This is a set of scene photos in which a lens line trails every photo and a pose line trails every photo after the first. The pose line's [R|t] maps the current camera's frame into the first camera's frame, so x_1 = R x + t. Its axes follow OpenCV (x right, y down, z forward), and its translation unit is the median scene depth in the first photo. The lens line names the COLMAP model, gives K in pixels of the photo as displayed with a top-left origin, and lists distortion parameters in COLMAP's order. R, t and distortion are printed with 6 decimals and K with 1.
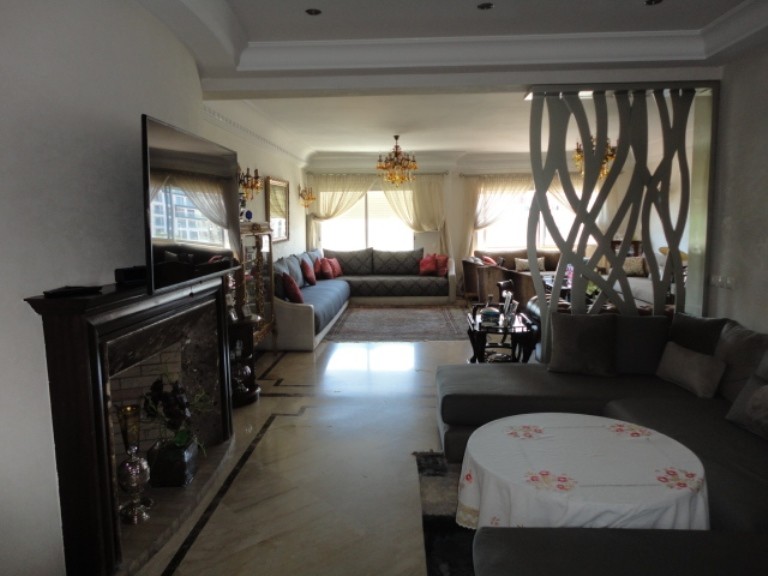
lens RADIAL K [[565.4, 0, 384.0], [0, 565.4, 288.0], [0, 0, 1]] dist [0.005916, -0.004067]
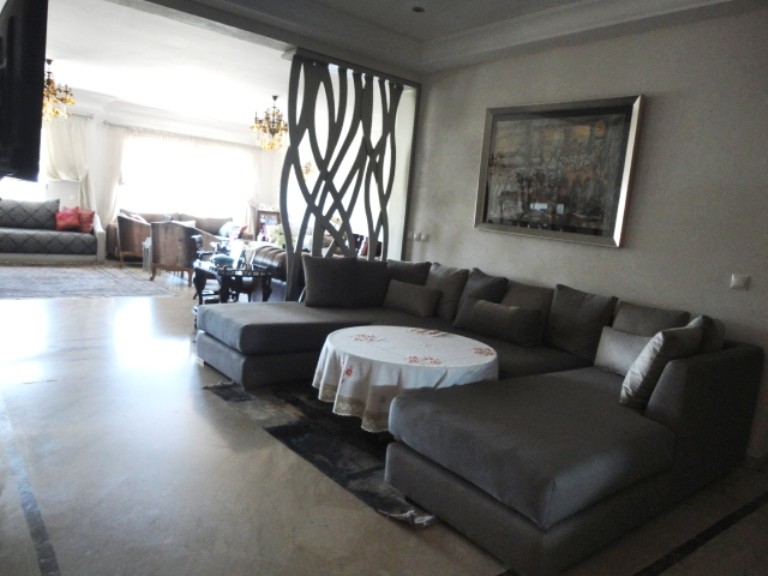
lens RADIAL K [[565.4, 0, 384.0], [0, 565.4, 288.0], [0, 0, 1]] dist [0.005916, -0.004067]
pose [[0.755220, -0.000371, 0.655472, -0.307752], [-0.025301, 0.999238, 0.029718, 0.066708], [-0.654983, -0.039027, 0.754635, 0.039608]]
